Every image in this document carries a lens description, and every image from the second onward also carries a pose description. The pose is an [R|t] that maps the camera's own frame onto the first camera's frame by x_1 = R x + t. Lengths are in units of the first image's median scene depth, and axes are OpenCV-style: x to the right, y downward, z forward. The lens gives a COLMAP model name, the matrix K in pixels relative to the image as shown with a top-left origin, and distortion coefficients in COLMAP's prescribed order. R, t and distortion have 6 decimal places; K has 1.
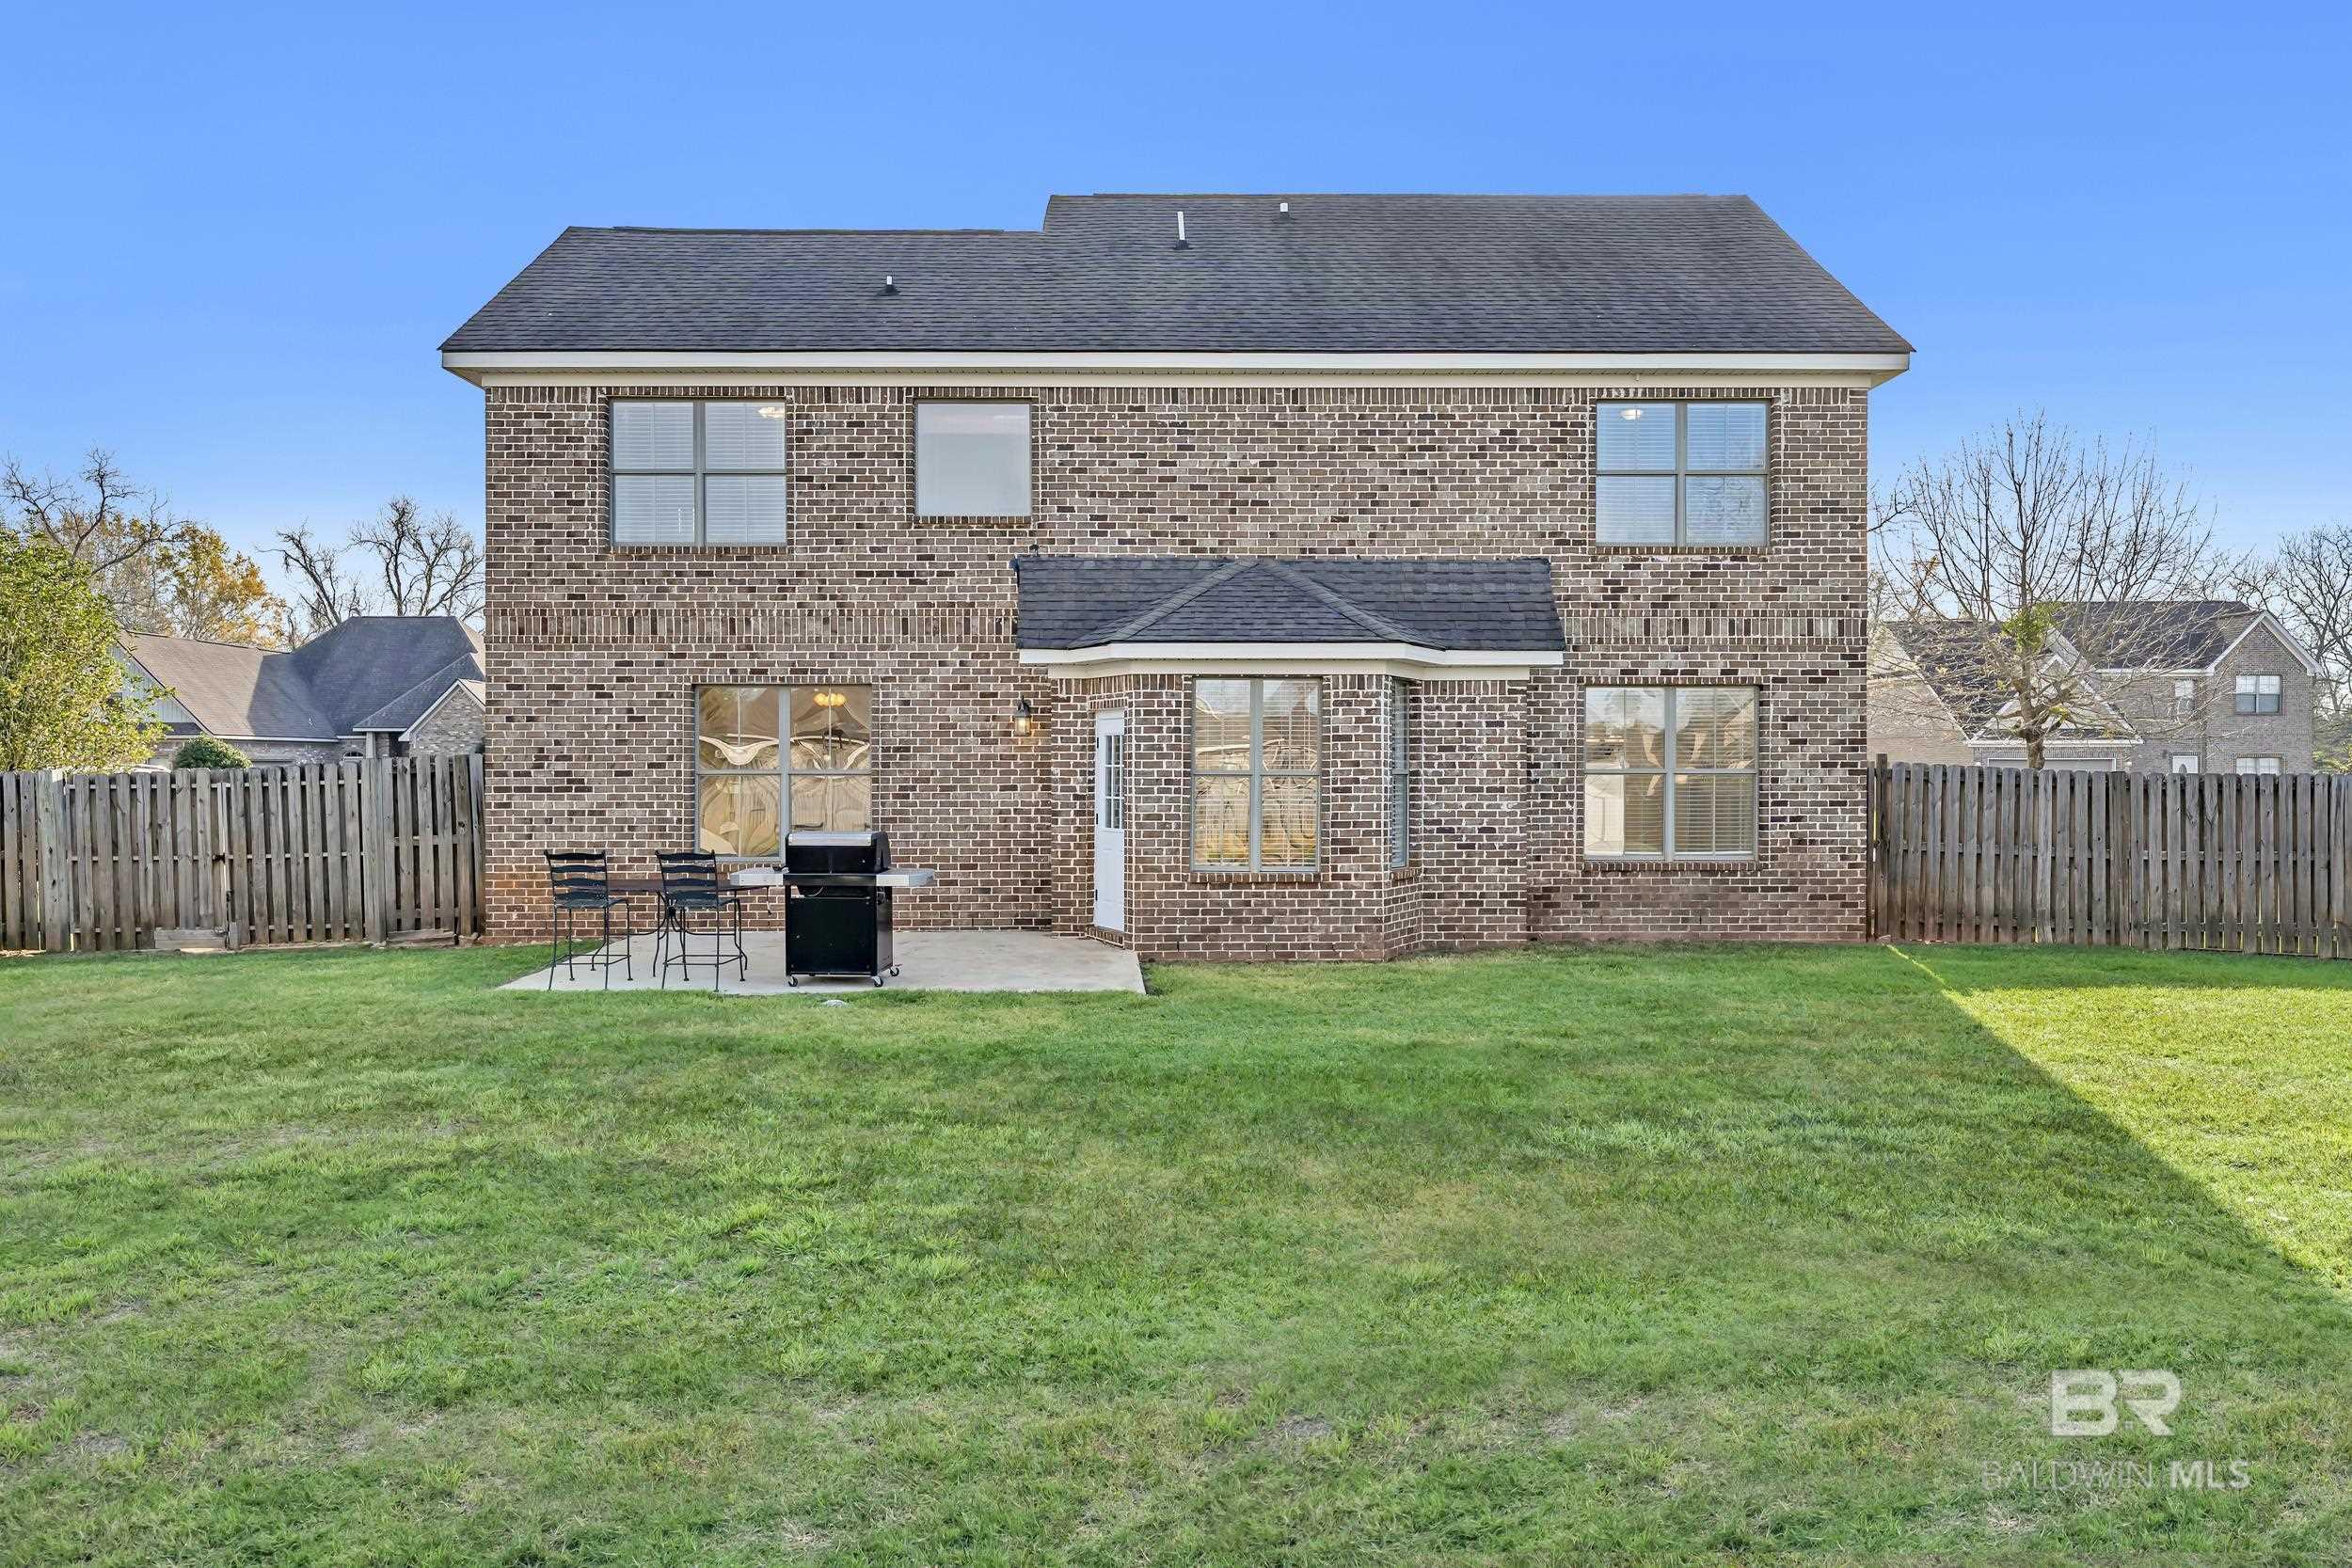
lens RADIAL K [[1671.9, 0, 1214.9], [0, 1671.9, 822.9], [0, 0, 1]] dist [0.004812, 0.001415]
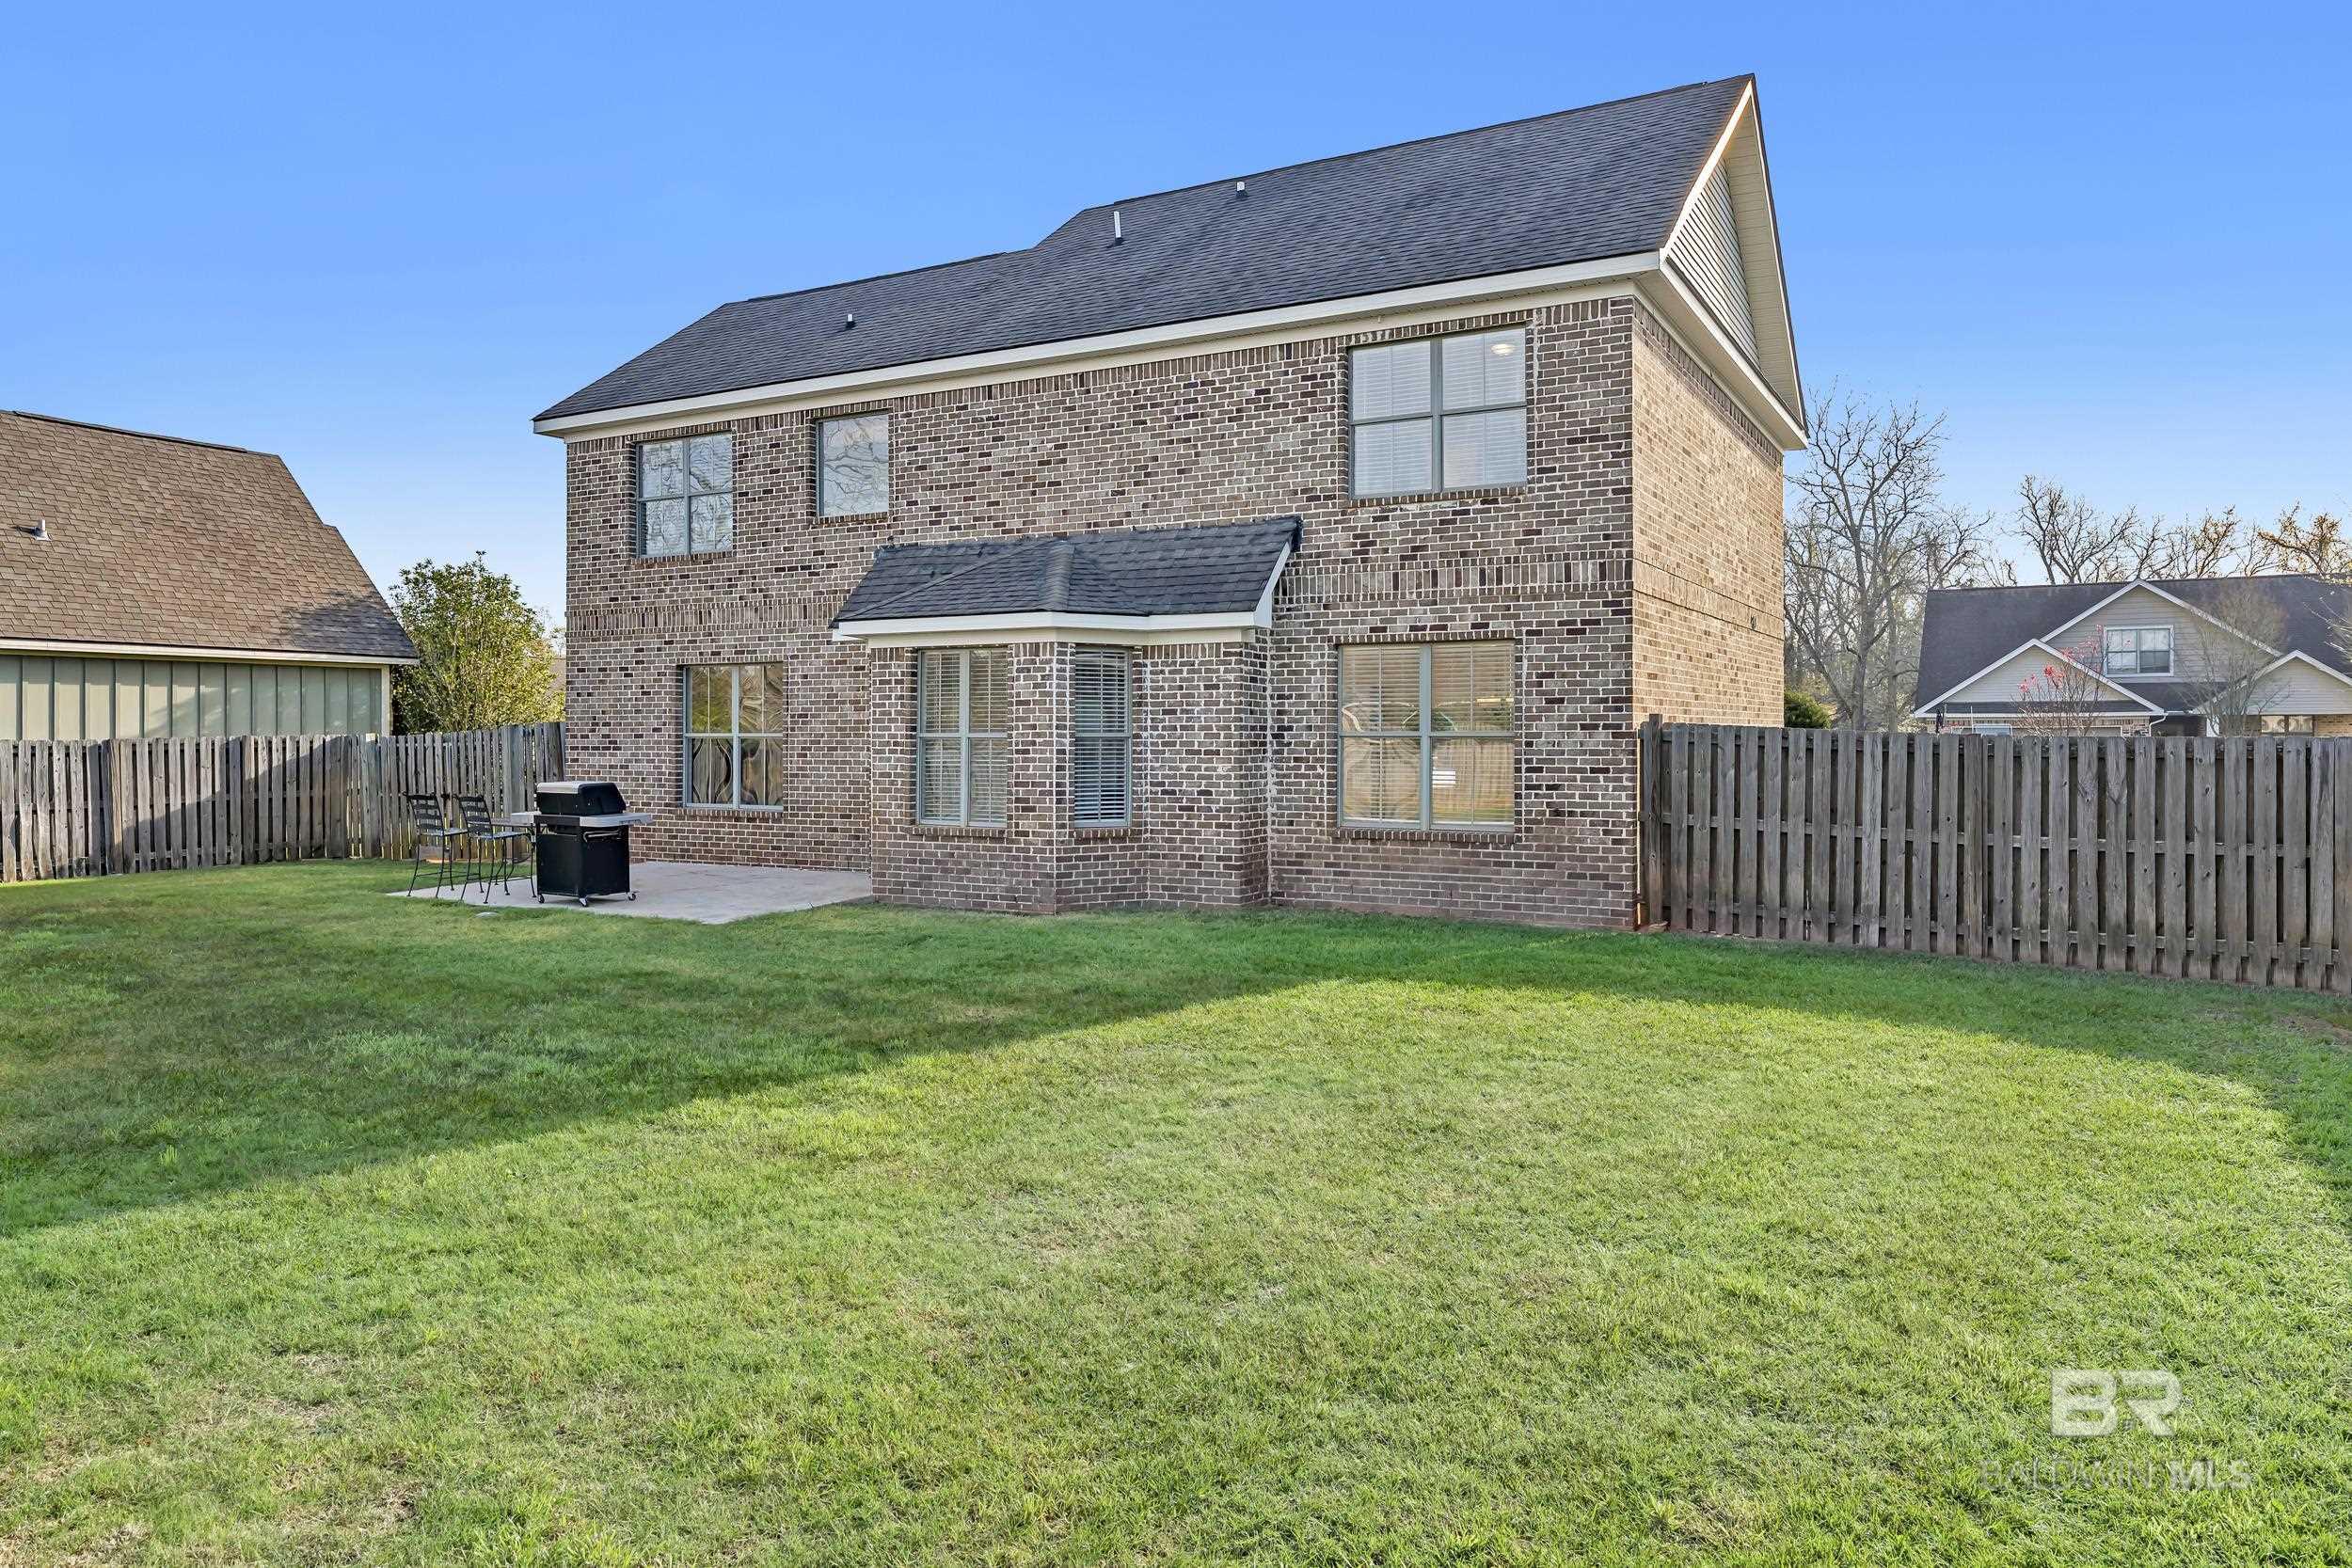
lens RADIAL K [[1671.9, 0, 1182.0], [0, 1671.9, 768.0], [0, 0, 1]] dist [0.004812, 0.001415]
pose [[0.845997, 0.010242, -0.533089, 0.668652], [-0.015905, 0.999855, -0.006031, -0.004215], [0.532950, 0.013580, 0.846038, 0.141062]]
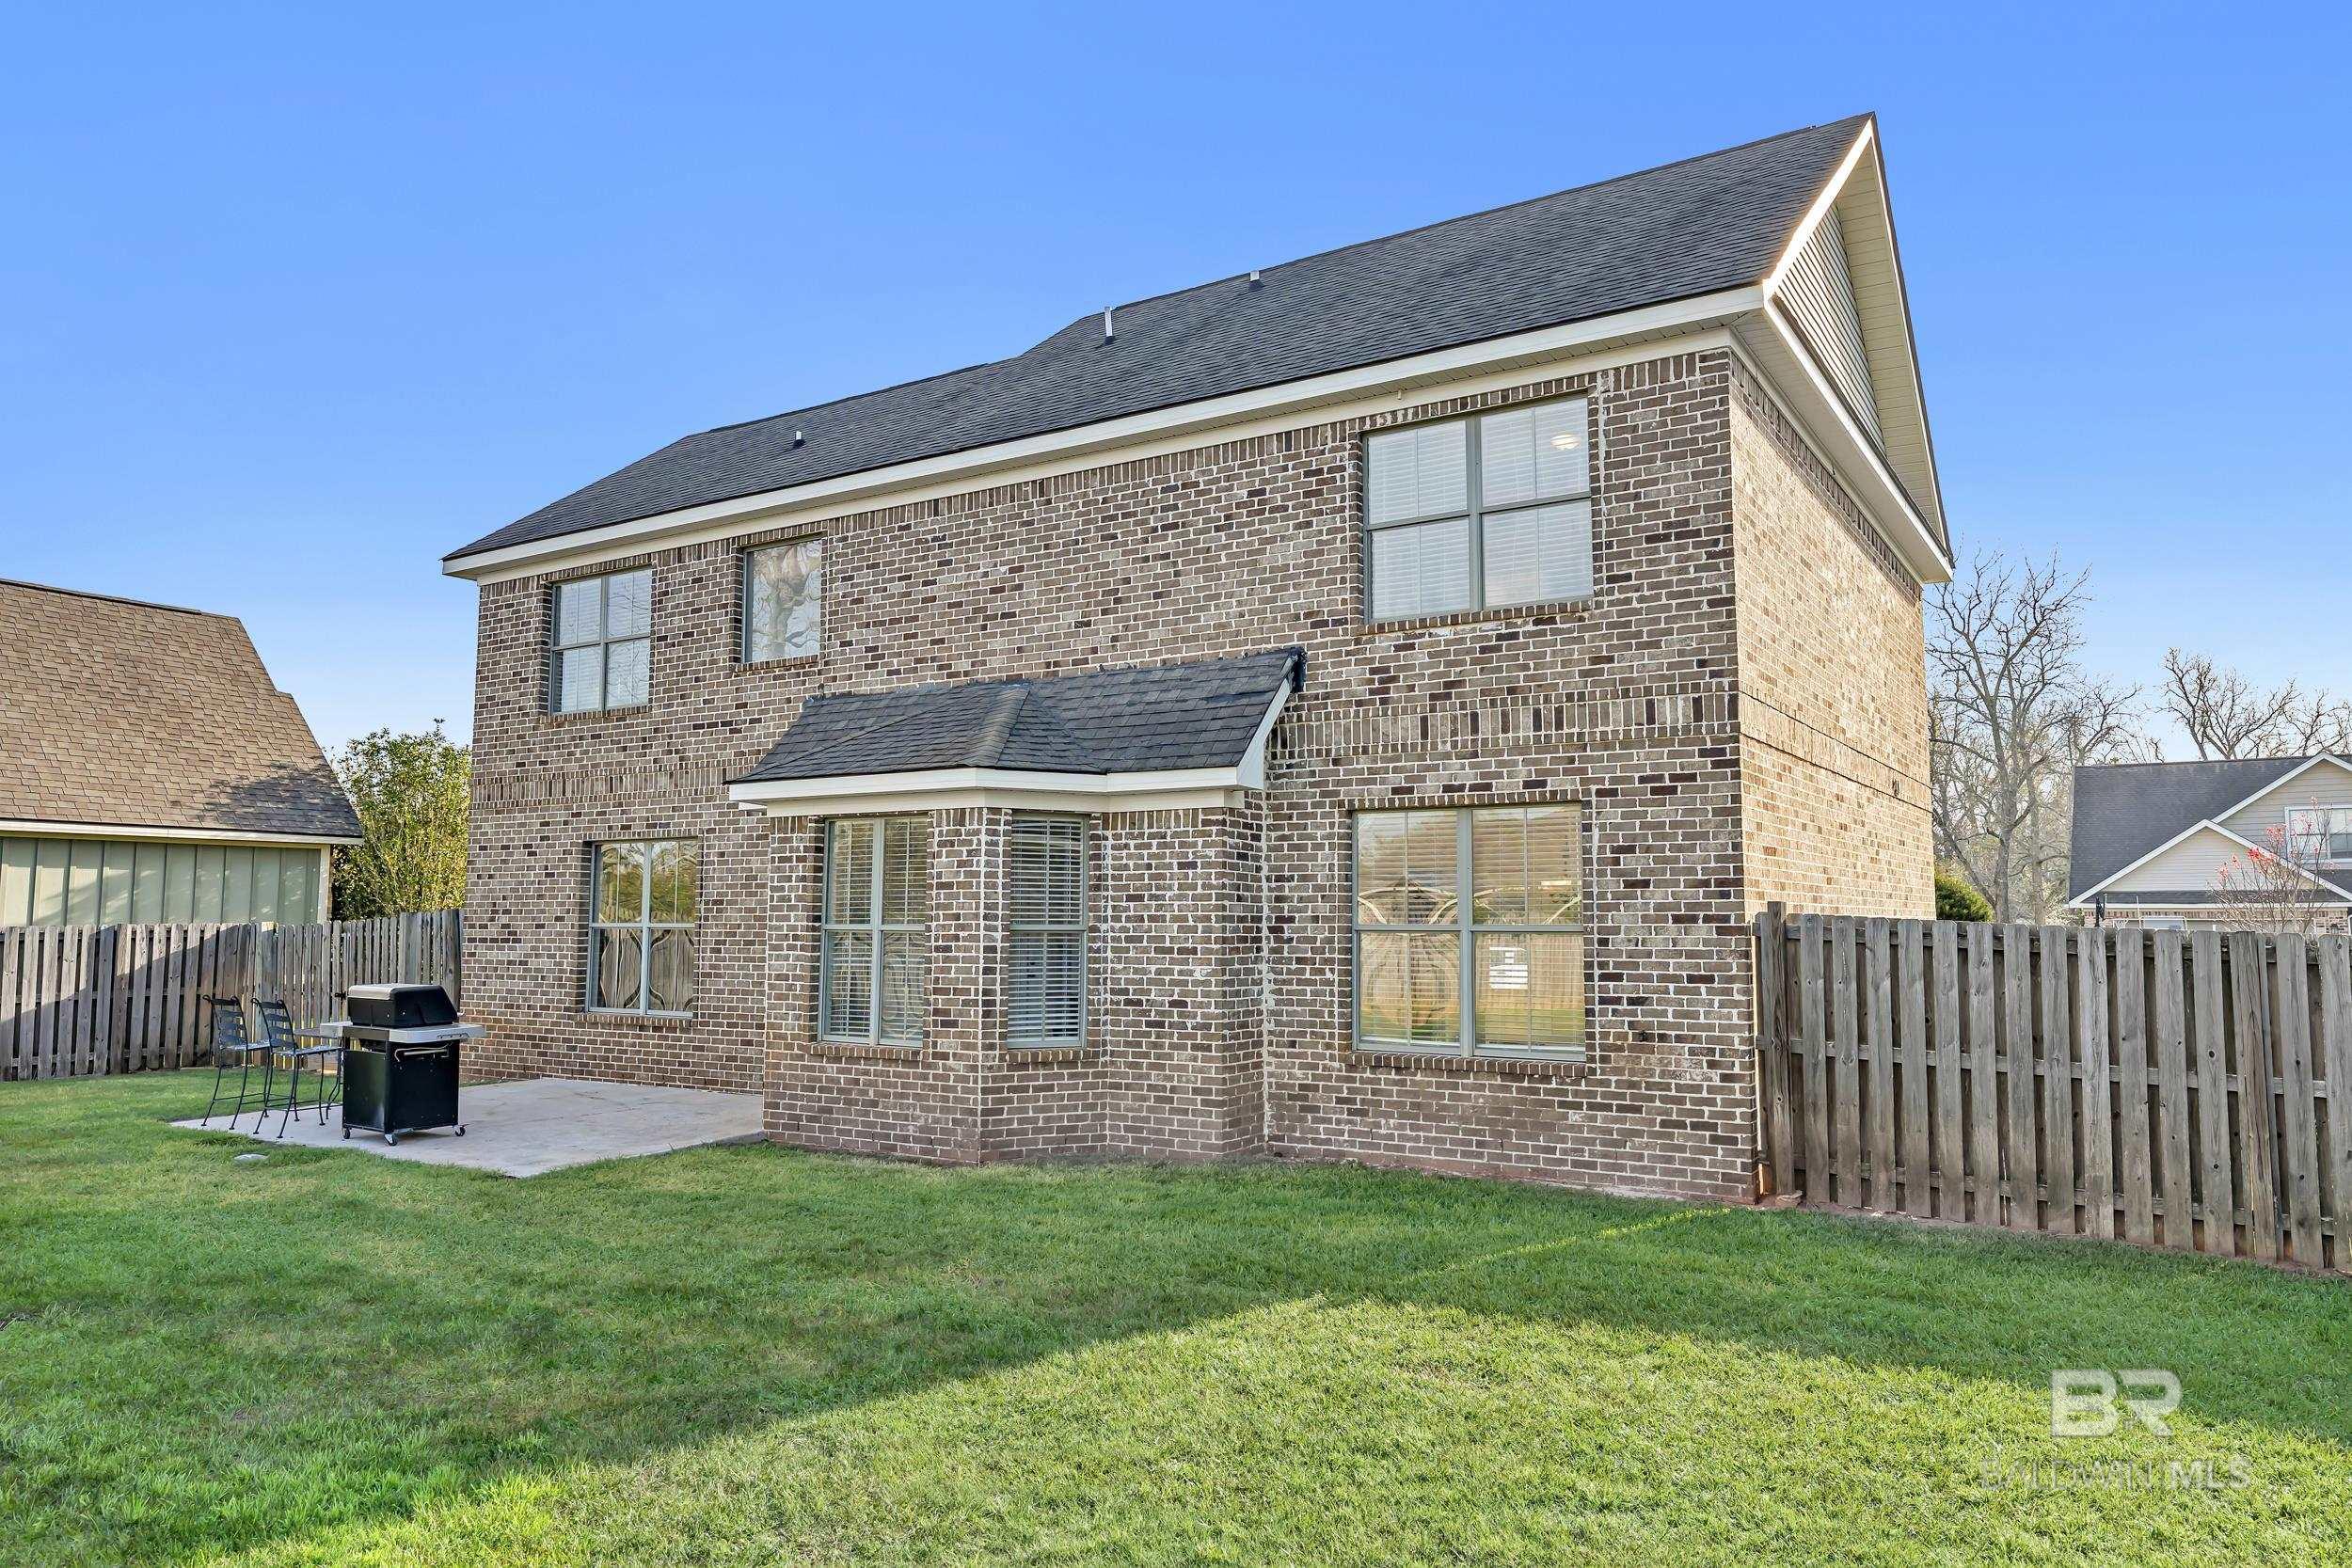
lens RADIAL K [[1671.9, 0, 1185.8], [0, 1671.9, 792.6], [0, 0, 1]] dist [0.004812, 0.001415]
pose [[0.812742, -0.043308, -0.581012, 0.600567], [-0.020503, 0.994490, -0.102809, -0.012967], [0.582263, 0.095469, 0.807375, 0.364269]]
